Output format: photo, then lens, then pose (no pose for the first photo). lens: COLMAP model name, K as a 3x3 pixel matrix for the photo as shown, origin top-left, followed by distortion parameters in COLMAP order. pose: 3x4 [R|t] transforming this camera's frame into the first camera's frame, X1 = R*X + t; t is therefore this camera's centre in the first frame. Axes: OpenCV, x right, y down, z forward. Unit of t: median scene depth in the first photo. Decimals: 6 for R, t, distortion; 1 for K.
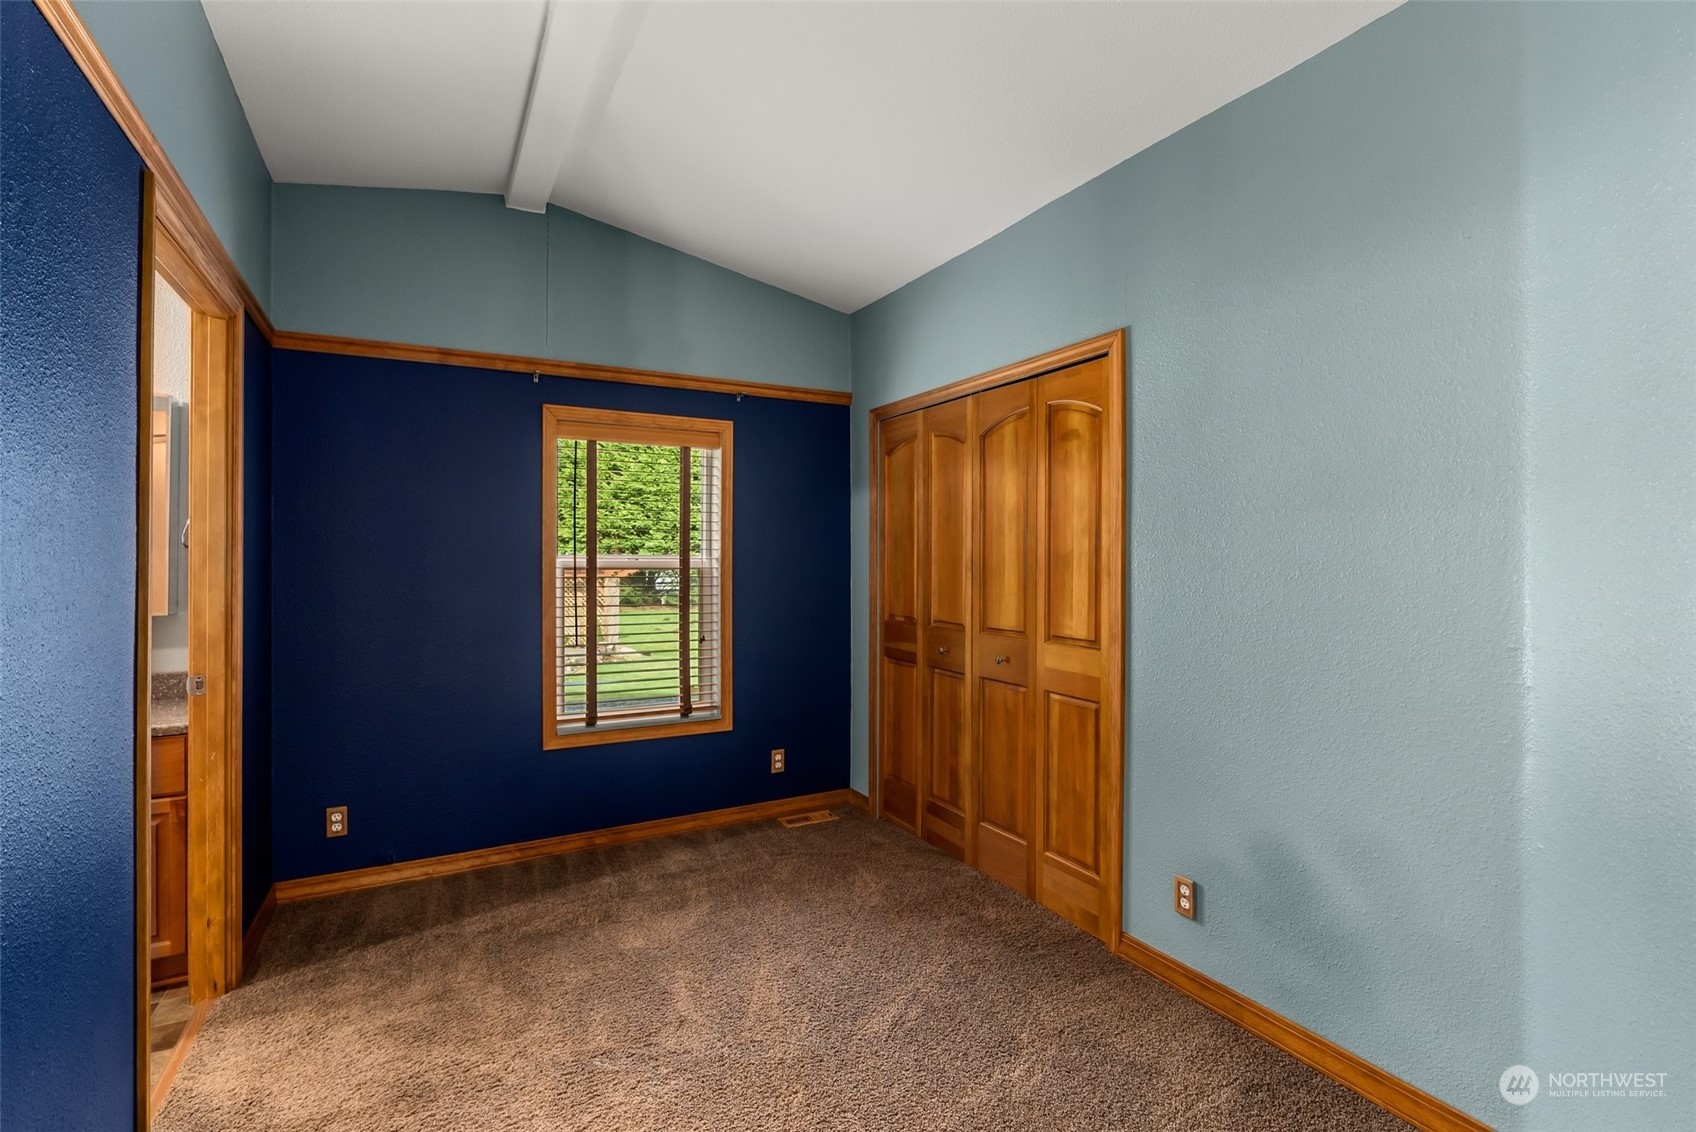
lens RADIAL K [[766.9, 0, 855.5], [0, 766.9, 562.1], [0, 0, 1]] dist [-0.006790, 0.000618]
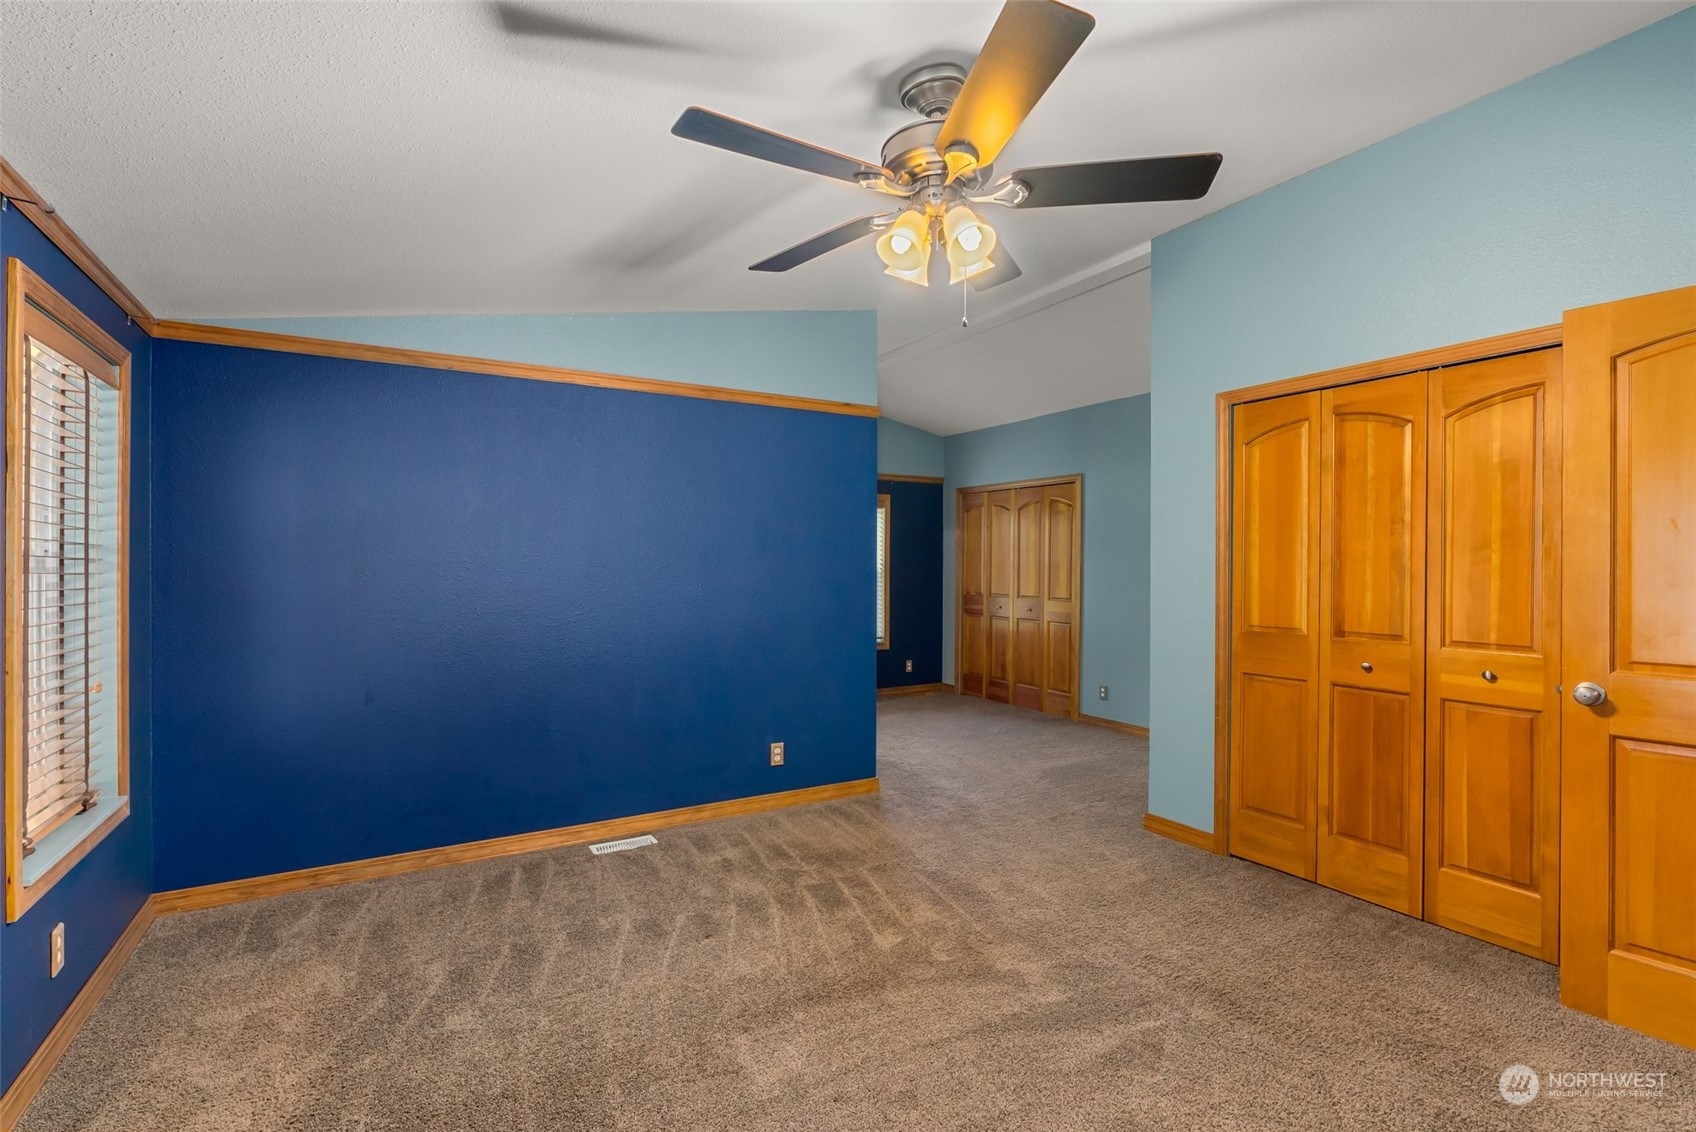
lens RADIAL K [[766.9, 0, 841.8], [0, 766.9, 563.2], [0, 0, 1]] dist [-0.006790, 0.000618]
pose [[0.999855, 0.010684, 0.013283, -0.336211], [-0.010525, 0.999873, -0.011987, 0.021987], [-0.013409, 0.011845, 0.999840, -1.081148]]
